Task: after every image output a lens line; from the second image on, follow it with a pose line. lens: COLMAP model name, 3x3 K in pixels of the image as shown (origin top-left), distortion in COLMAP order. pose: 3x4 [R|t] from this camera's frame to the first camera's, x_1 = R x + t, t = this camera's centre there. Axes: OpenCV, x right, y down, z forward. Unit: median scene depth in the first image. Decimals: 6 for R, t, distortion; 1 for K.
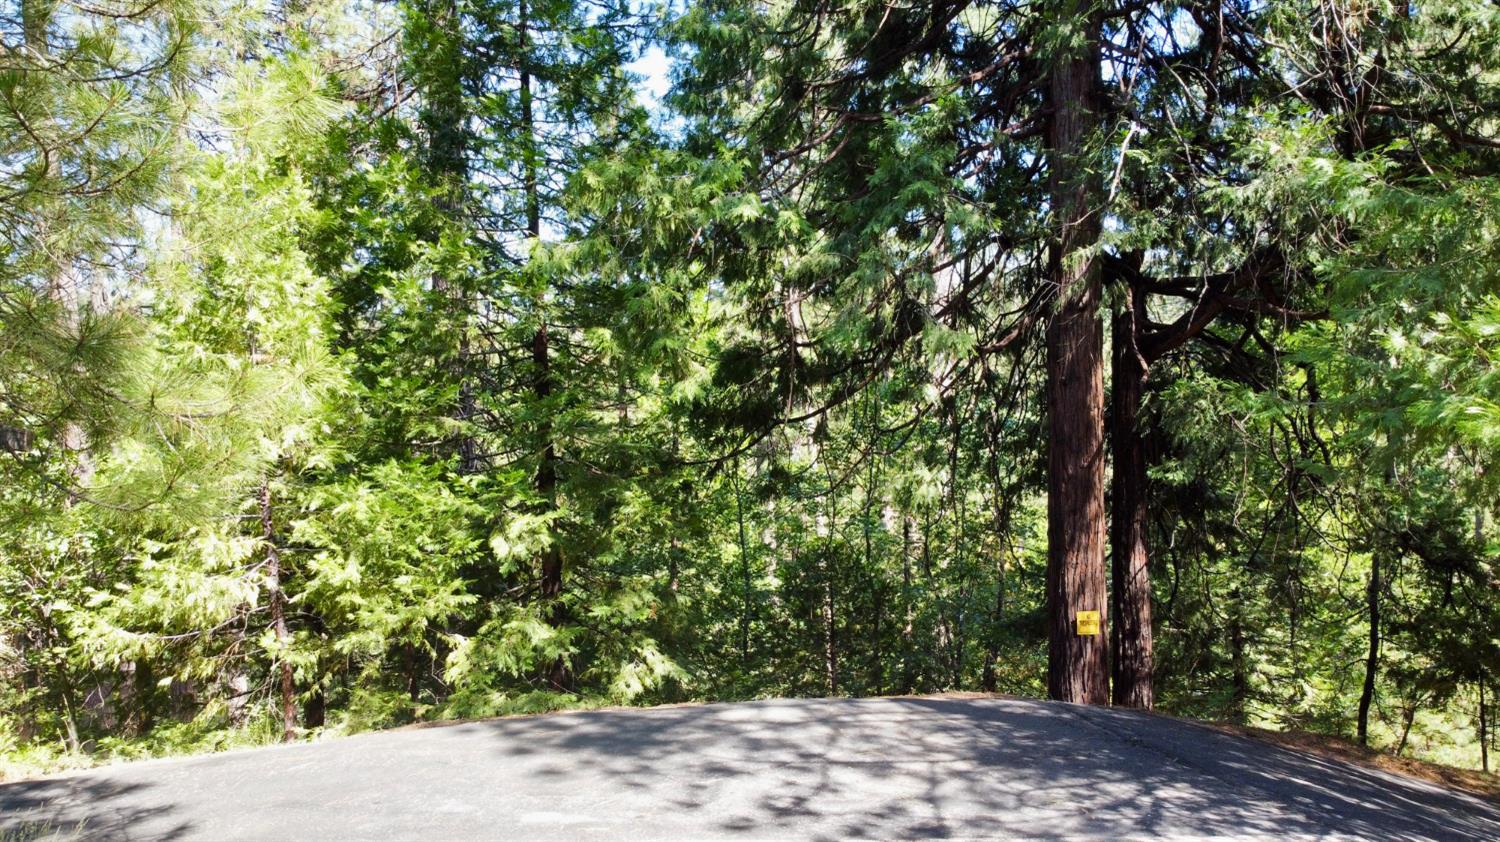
lens RADIAL K [[1130.4, 0, 782.2], [0, 1130.4, 416.6], [0, 0, 1]] dist [0.052250, -0.004912]
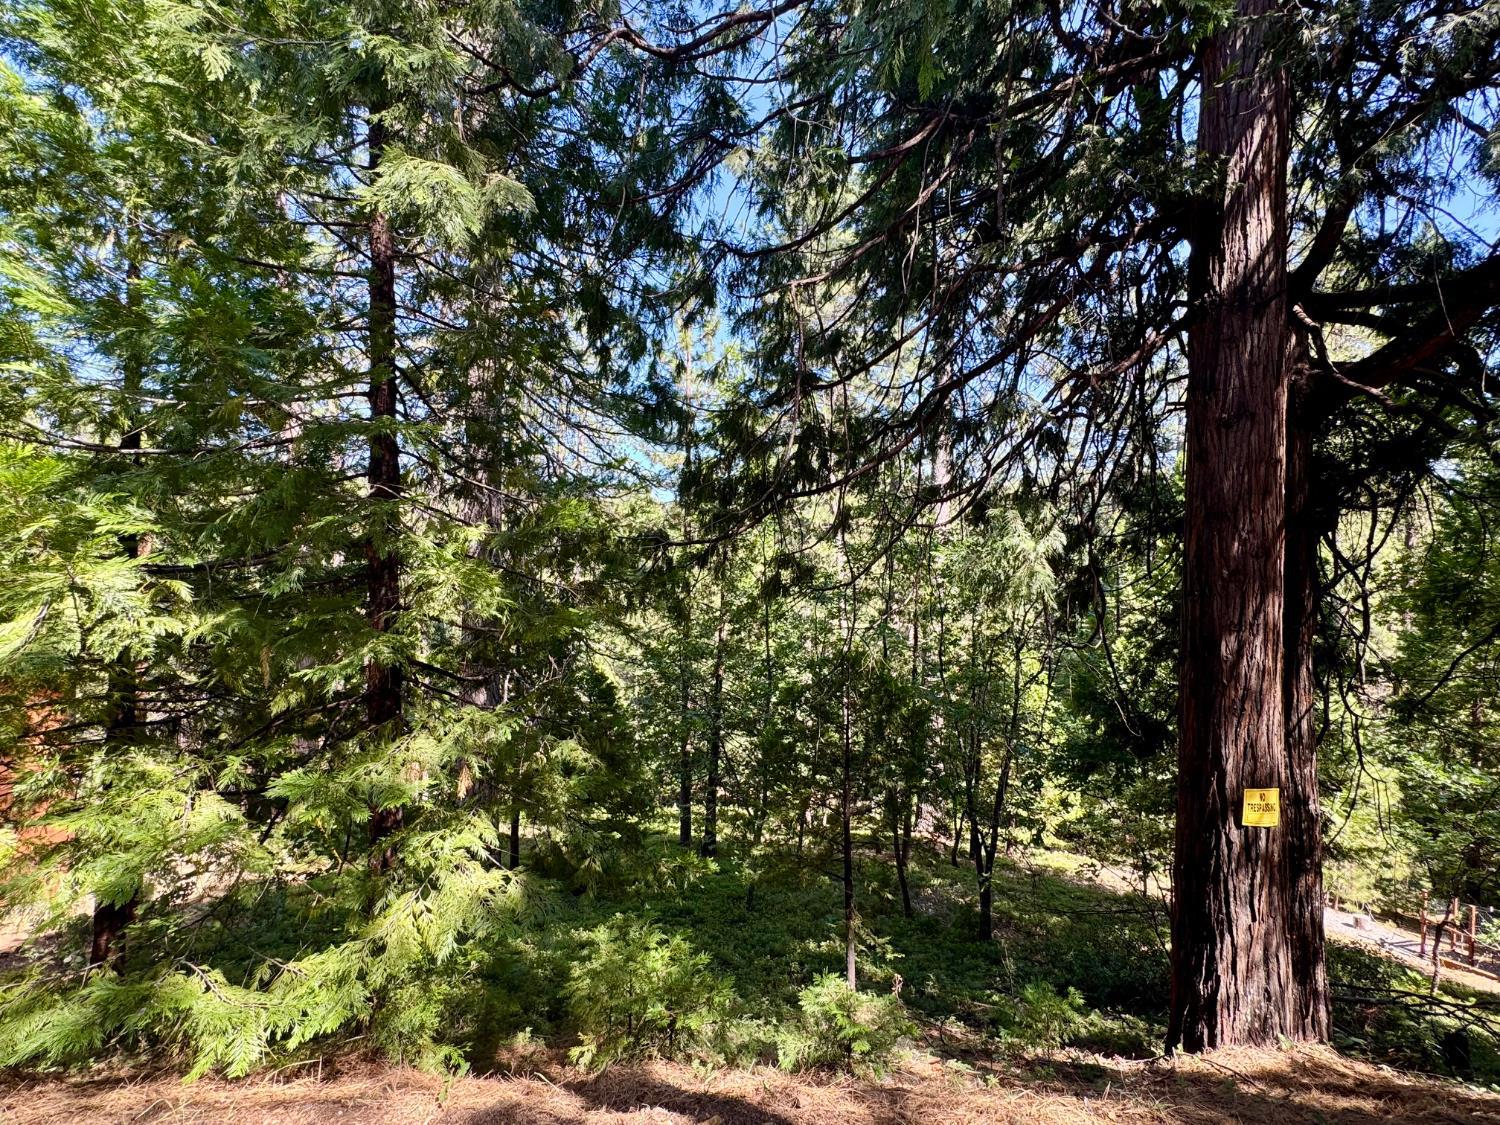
lens RADIAL K [[659.6, 0, 771.1], [0, 659.6, 555.8], [0, 0, 1]] dist [0.065427, -0.000027]
pose [[0.996441, 0.033958, -0.077149, 0.027513], [-0.034703, 0.999363, -0.008345, 0.075761], [0.076817, 0.010993, 0.996985, 0.810900]]
